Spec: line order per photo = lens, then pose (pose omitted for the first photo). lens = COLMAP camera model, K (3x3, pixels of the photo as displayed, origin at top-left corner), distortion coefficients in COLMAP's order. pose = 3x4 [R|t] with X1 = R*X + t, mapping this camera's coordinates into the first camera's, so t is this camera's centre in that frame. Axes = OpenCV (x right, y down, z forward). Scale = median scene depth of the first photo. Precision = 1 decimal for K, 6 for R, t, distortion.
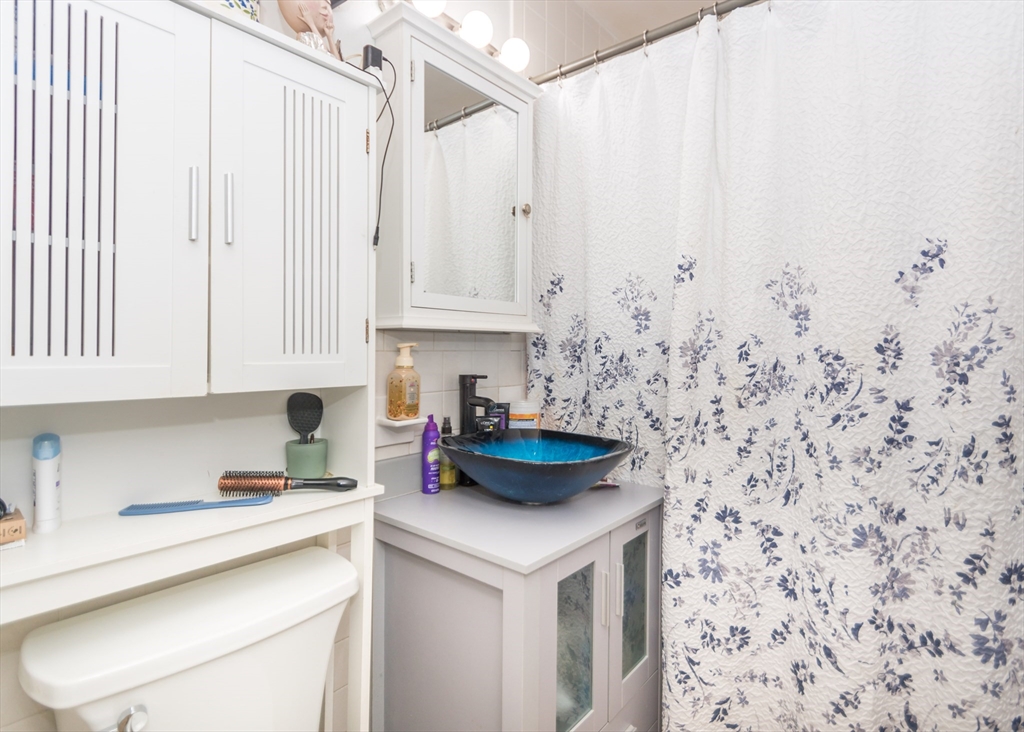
lens RADIAL K [[492.4, 0, 513.3], [0, 492.4, 361.3], [0, 0, 1]] dist [-0.001603, -0.002747]
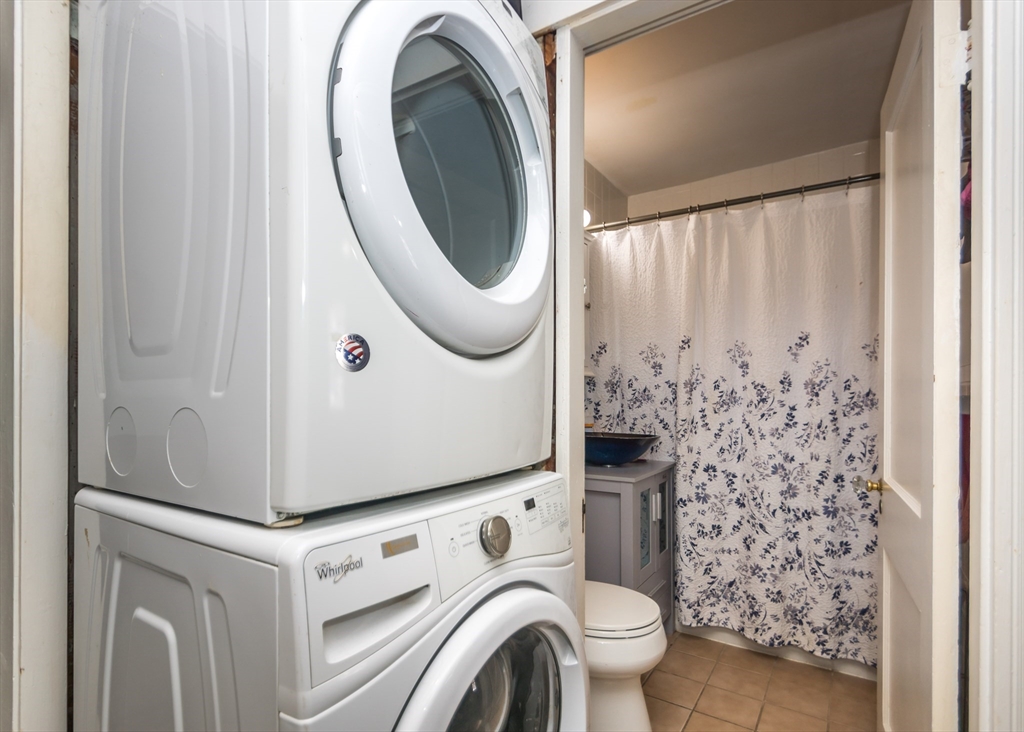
lens RADIAL K [[492.4, 0, 473.0], [0, 492.4, 404.3], [0, 0, 1]] dist [-0.001603, -0.002747]
pose [[0.996771, -0.012242, 0.079359, -0.676593], [0.012949, 0.999881, -0.008403, 0.063390], [-0.079247, 0.009403, 0.996811, -0.908393]]
